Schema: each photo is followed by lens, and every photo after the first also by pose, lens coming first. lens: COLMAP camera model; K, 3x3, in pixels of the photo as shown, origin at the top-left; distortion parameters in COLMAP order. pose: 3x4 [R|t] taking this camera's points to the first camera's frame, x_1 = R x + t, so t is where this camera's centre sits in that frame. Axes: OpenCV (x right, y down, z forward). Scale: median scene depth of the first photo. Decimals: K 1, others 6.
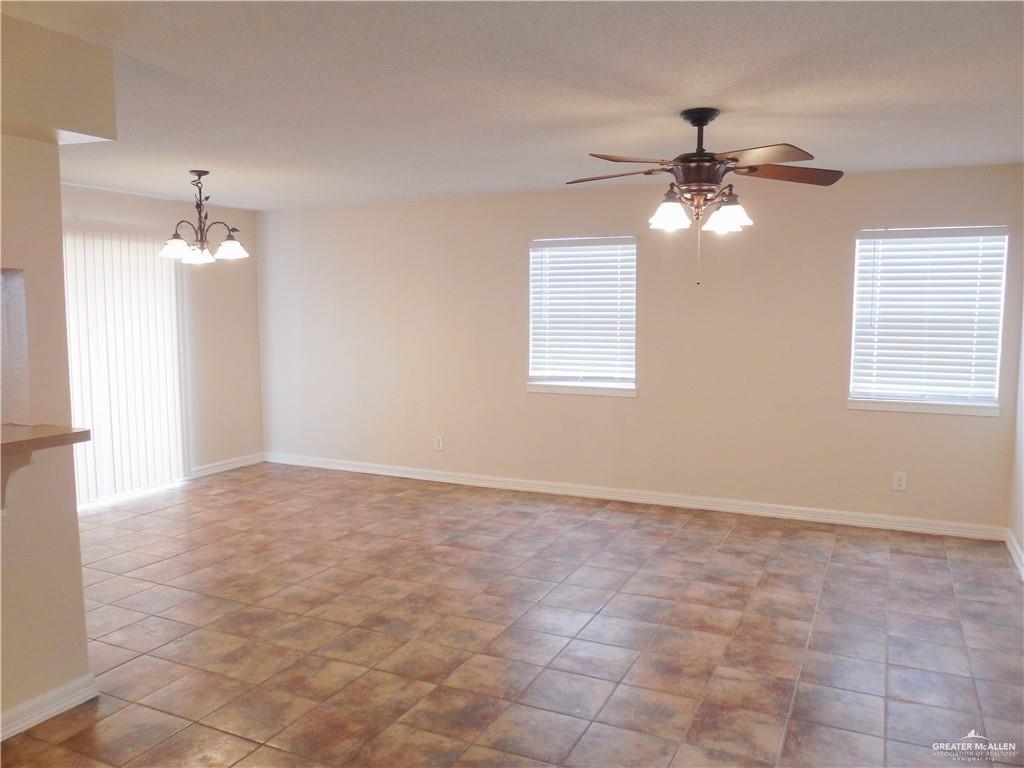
lens RADIAL K [[804.0, 0, 511.7], [0, 804.0, 377.5], [0, 0, 1]] dist [-0.068341, 0.076353]
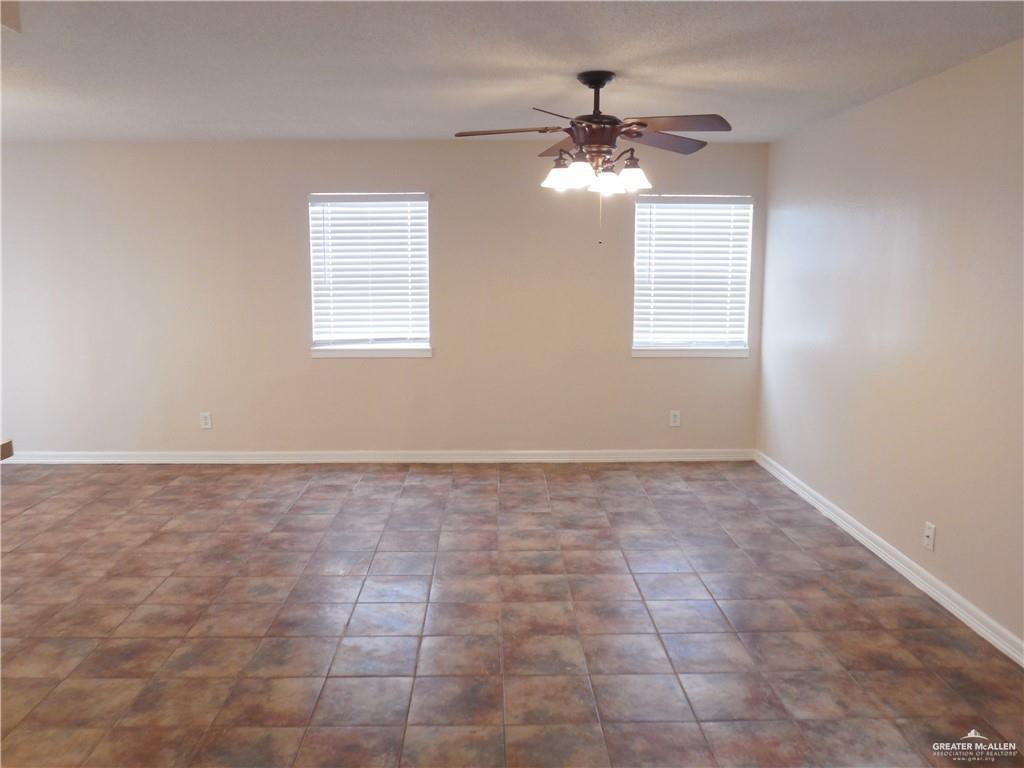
lens RADIAL K [[804.0, 0, 511.2], [0, 804.0, 376.9], [0, 0, 1]] dist [-0.068341, 0.076353]
pose [[0.891984, -0.063672, 0.447561, -0.246312], [0.040870, 0.997335, 0.060433, -0.008642], [-0.450216, -0.035614, 0.892209, 0.086933]]
